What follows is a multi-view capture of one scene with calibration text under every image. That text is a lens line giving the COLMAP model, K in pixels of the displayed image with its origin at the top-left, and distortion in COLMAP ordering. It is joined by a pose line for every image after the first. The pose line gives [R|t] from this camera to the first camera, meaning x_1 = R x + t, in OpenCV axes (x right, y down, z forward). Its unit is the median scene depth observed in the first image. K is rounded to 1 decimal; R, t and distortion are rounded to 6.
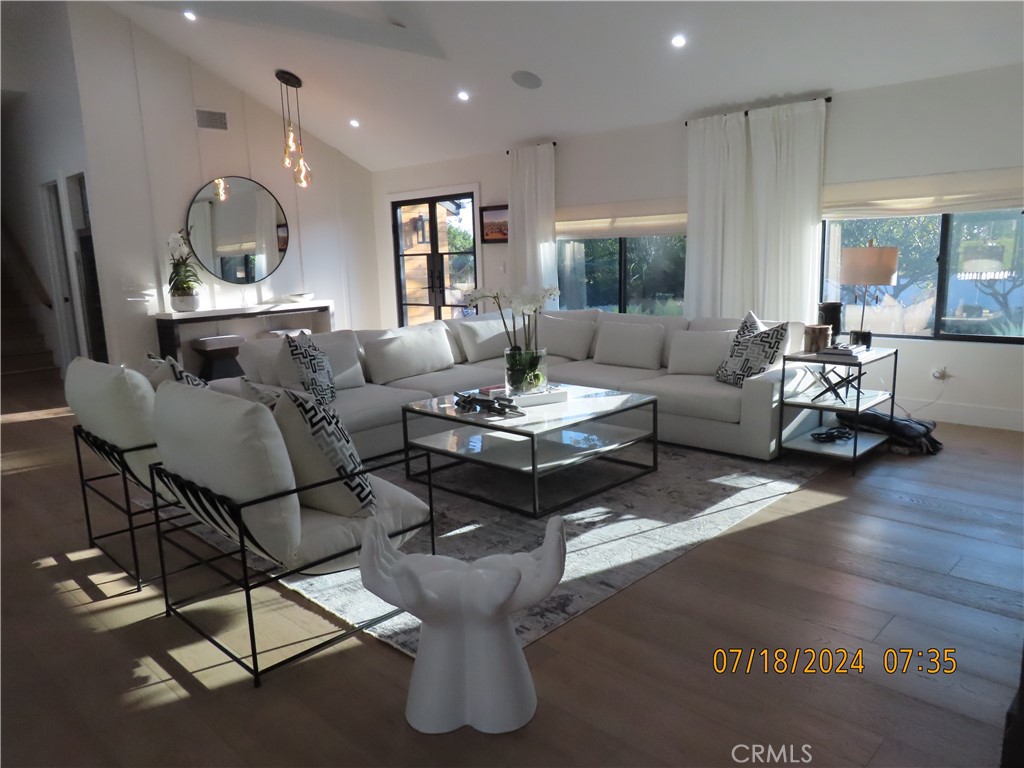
lens RADIAL K [[731.1, 0, 512.0], [0, 731.1, 384.0], [0, 0, 1]] dist [-0.003810, -0.002472]
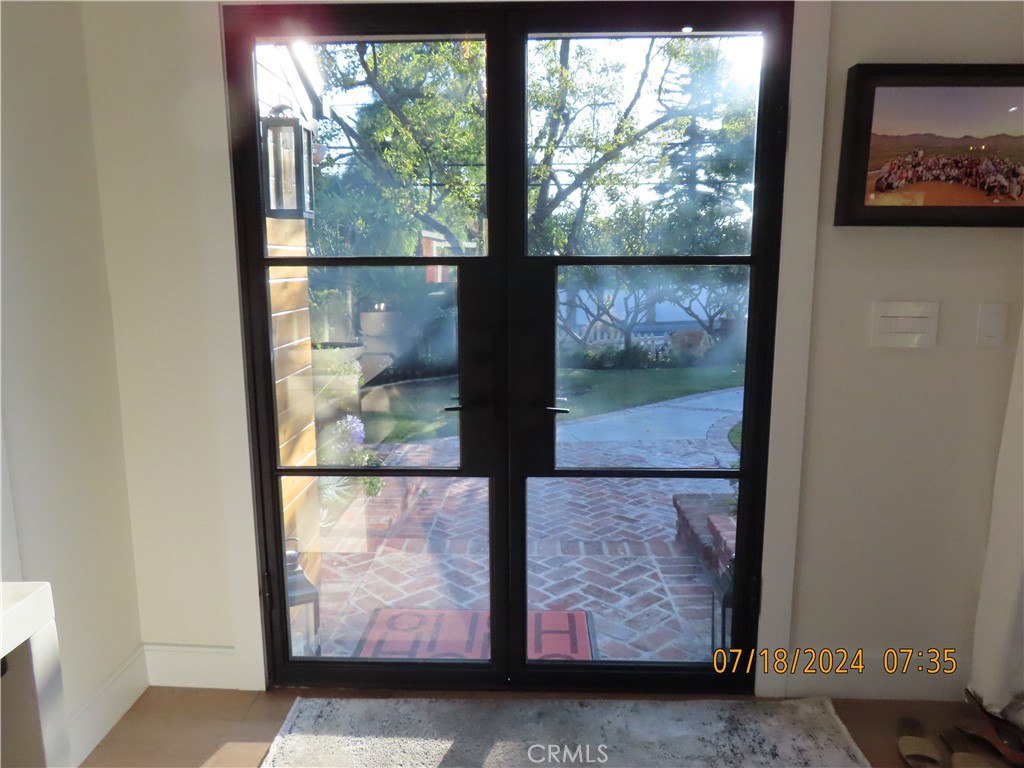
lens RADIAL K [[731.1, 0, 512.0], [0, 731.1, 384.0], [0, 0, 1]] dist [-0.003810, -0.002472]
pose [[0.736843, -0.080576, 0.671245, -0.334912], [0.094463, 0.995403, 0.015793, -0.180169], [-0.669431, 0.051771, 0.741068, 1.051973]]
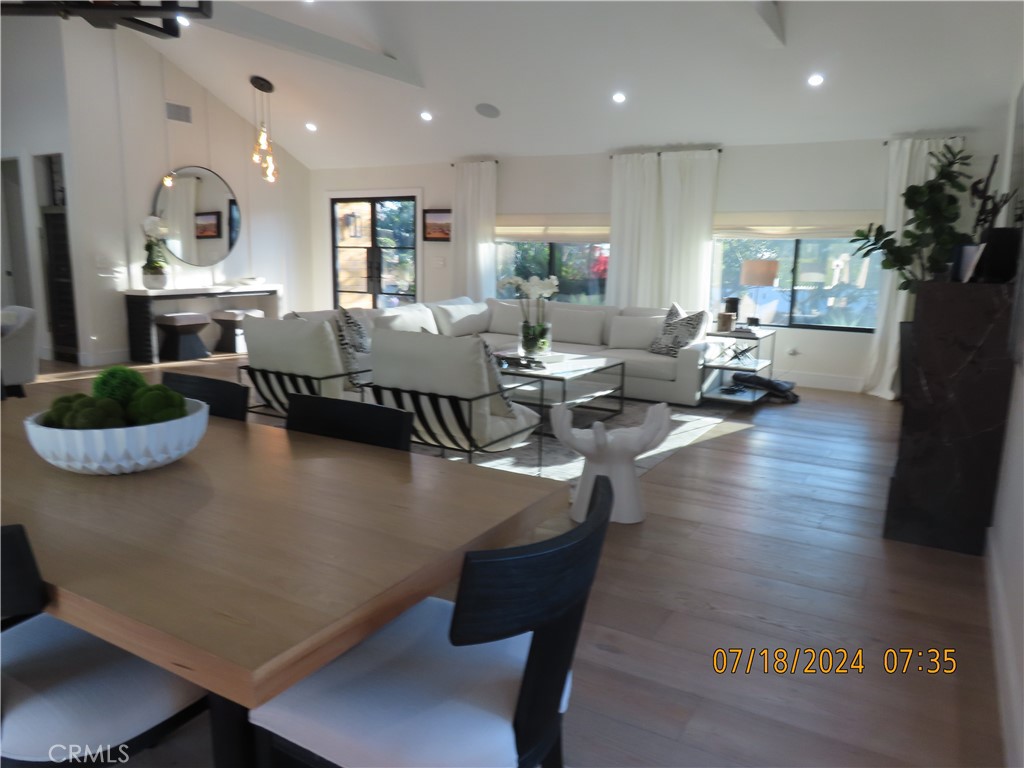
lens RADIAL K [[731.1, 0, 512.0], [0, 731.1, 384.0], [0, 0, 1]] dist [-0.003810, -0.002472]
pose [[0.971308, 0.008164, 0.237686, -0.208957], [-0.008067, 0.999967, -0.001379, 0.041490], [-0.237689, -0.000578, 0.971341, -0.186759]]
